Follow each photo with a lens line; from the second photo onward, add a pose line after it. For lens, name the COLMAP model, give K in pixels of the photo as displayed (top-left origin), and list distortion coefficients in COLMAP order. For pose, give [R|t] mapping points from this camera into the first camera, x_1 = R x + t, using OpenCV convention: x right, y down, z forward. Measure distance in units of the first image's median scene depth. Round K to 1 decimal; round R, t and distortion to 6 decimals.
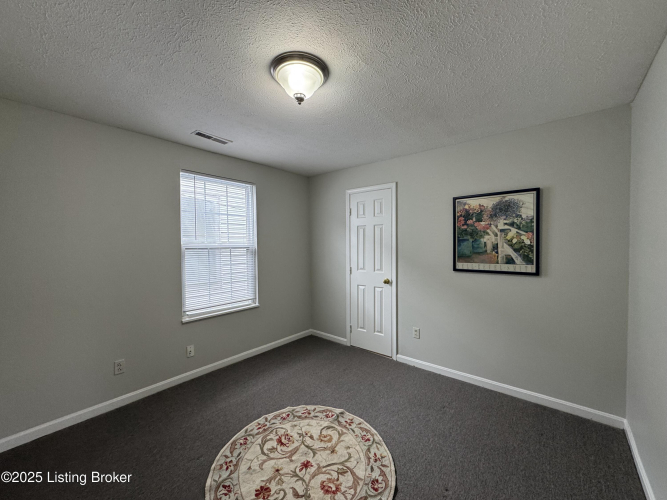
lens RADIAL K [[266.8, 0, 332.8], [0, 266.8, 249.5], [0, 0, 1]] dist [-0.005894, 0.000099]
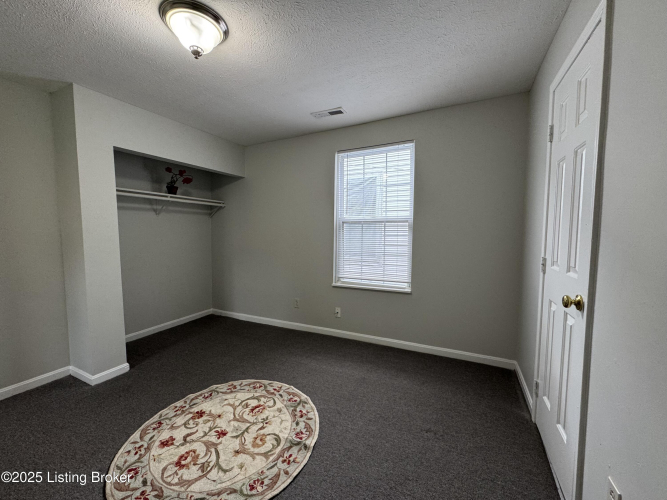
lens RADIAL K [[266.8, 0, 332.8], [0, 266.8, 249.5], [0, 0, 1]] dist [-0.005894, 0.000099]
pose [[0.233840, 0.069310, -0.969802, 0.769188], [-0.016585, 0.997595, 0.067297, 0.052836], [0.972134, 0.000347, 0.234427, 1.001214]]
